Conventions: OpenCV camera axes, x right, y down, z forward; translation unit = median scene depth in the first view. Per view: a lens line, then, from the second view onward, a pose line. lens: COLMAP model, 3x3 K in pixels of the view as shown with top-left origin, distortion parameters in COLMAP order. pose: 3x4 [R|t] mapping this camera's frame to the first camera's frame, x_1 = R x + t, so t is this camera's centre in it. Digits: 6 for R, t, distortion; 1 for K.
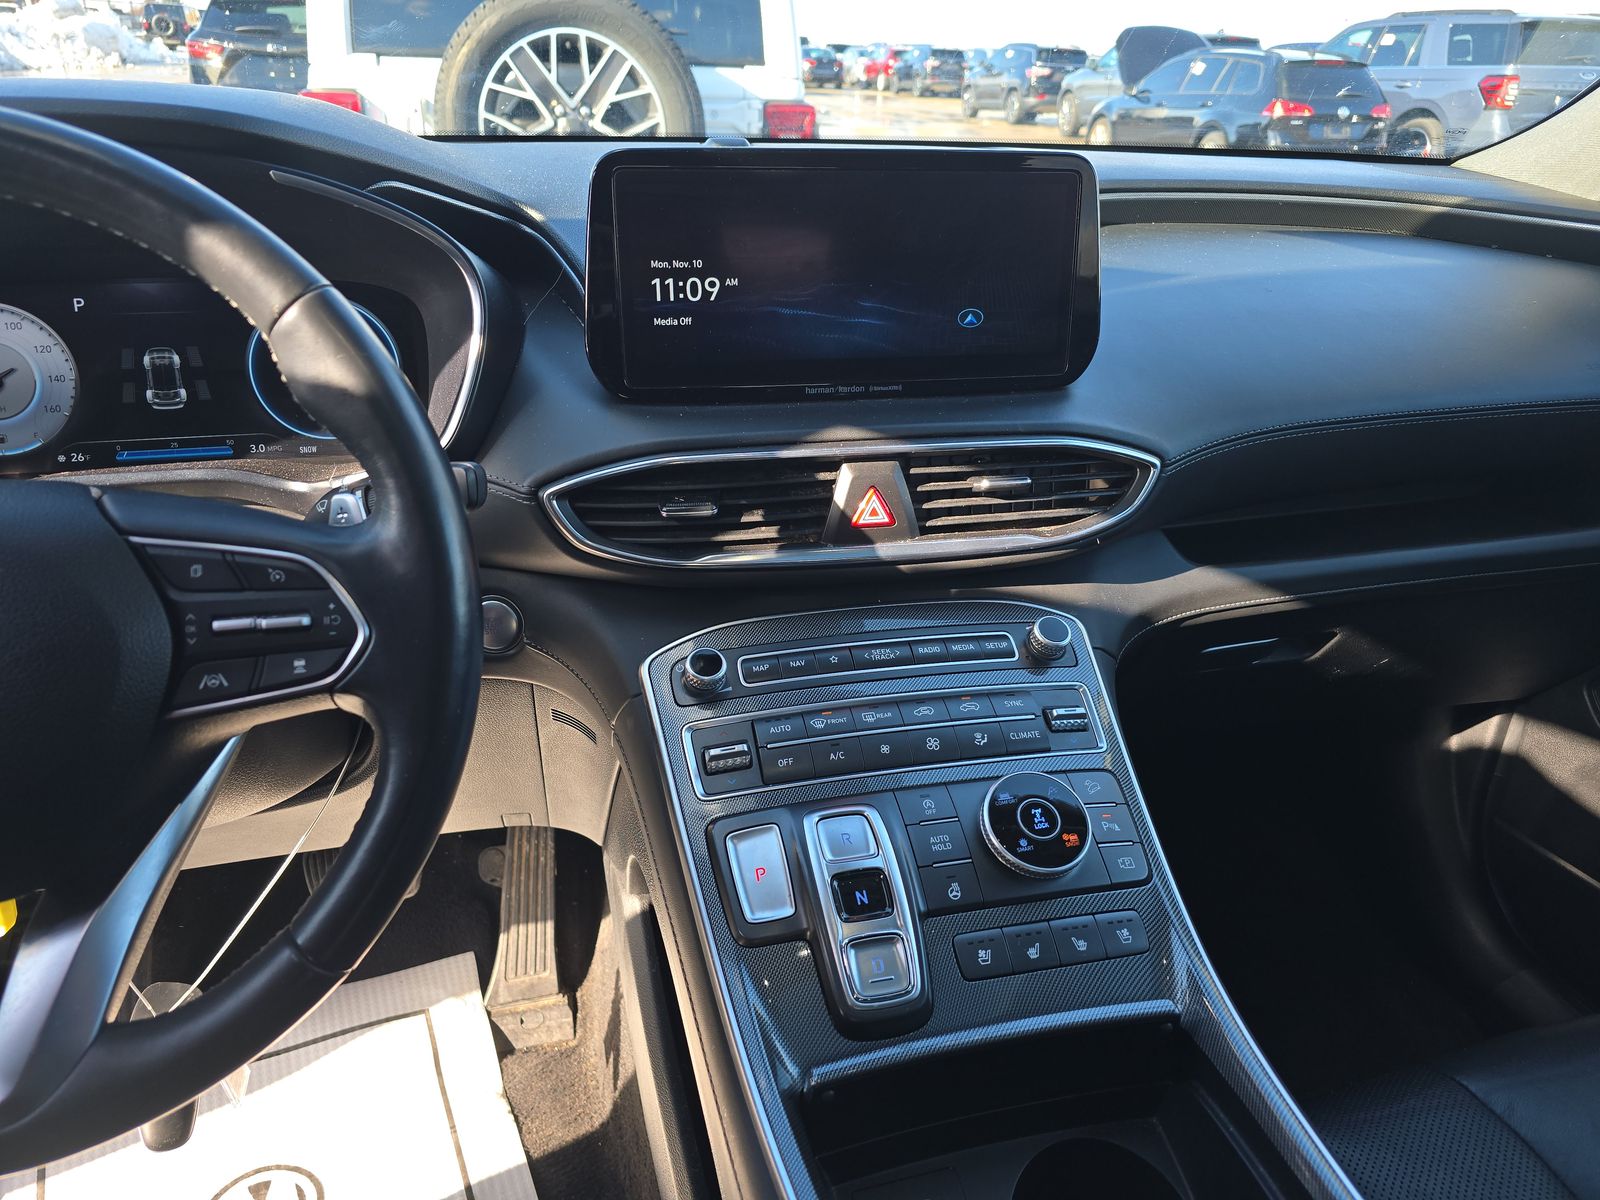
lens RADIAL K [[1085.3, 0, 800.0], [0, 1085.3, 600.0], [0, 0, 1]] dist [0.084944, -0.103579]
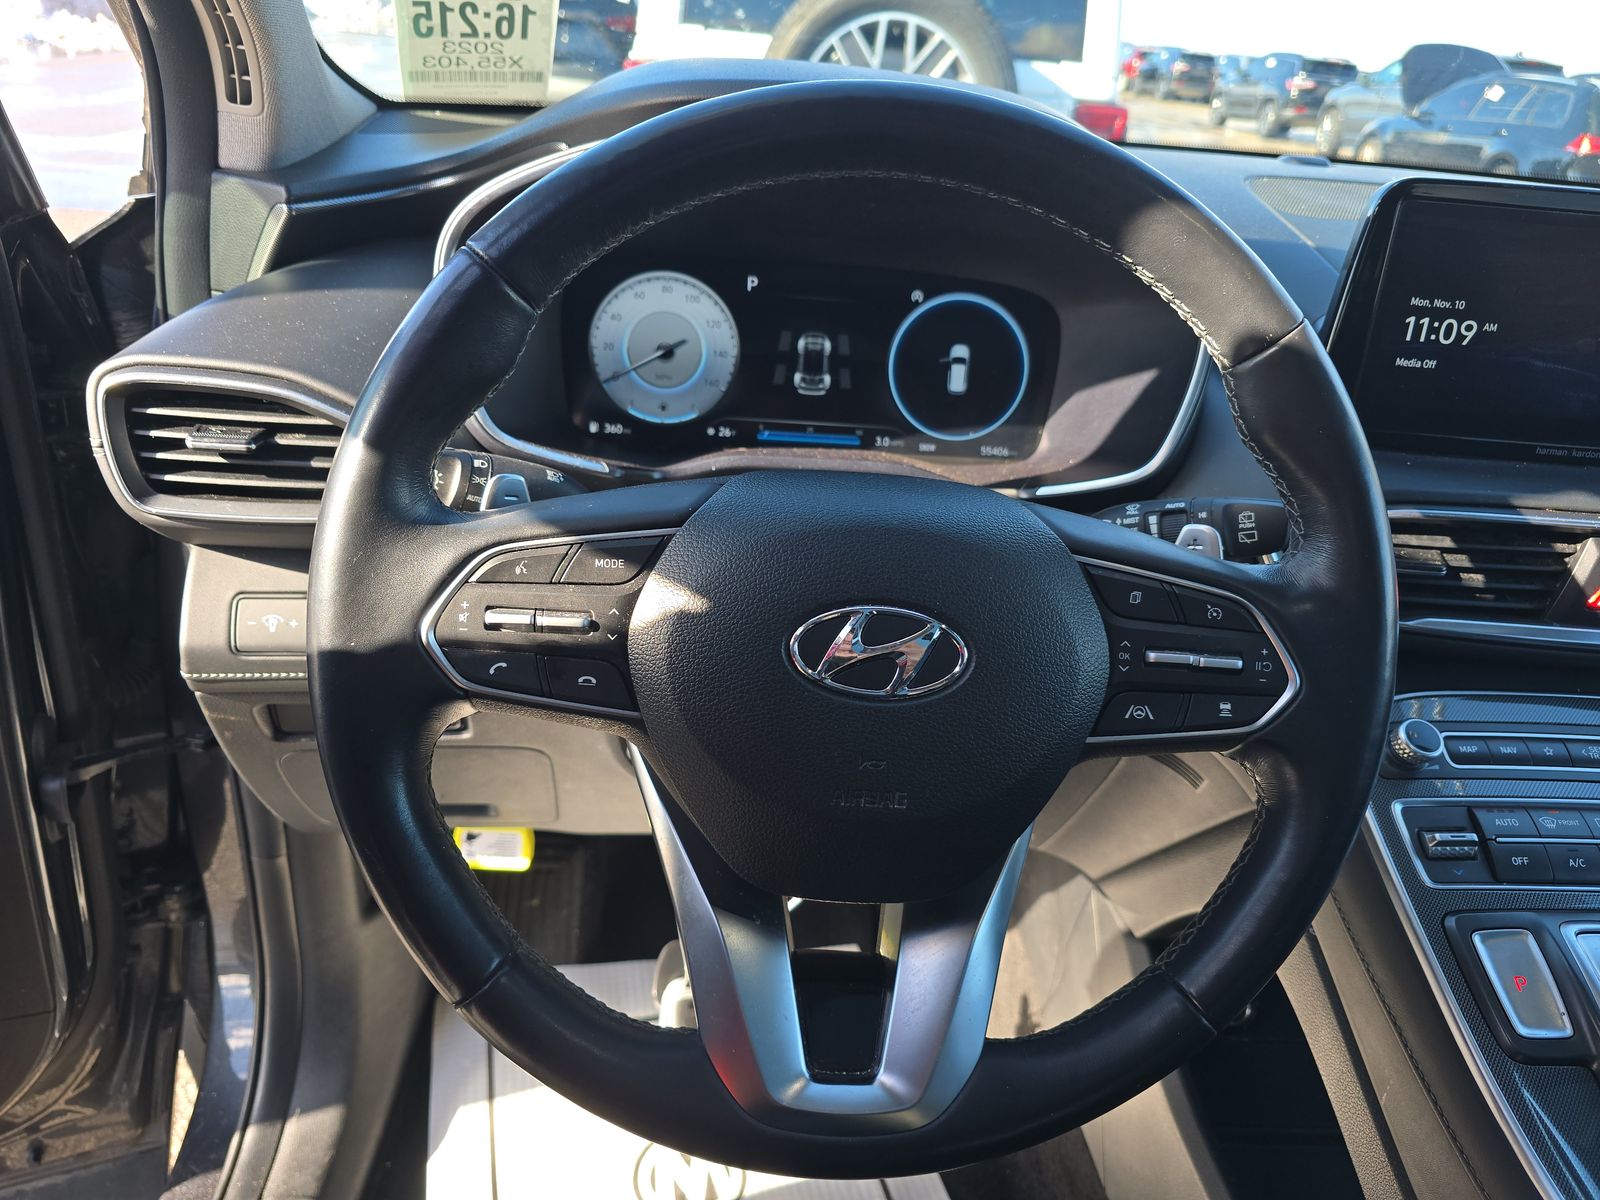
lens RADIAL K [[1114.7, 0, 800.0], [0, 1114.7, 600.0], [0, 0, 1]] dist [0.011499, -0.007777]
pose [[0.980286, 0.135723, -0.143591, -0.413702], [-0.135122, 0.990730, 0.013979, 0.001167], [0.144158, 0.005699, 0.989538, -0.011457]]
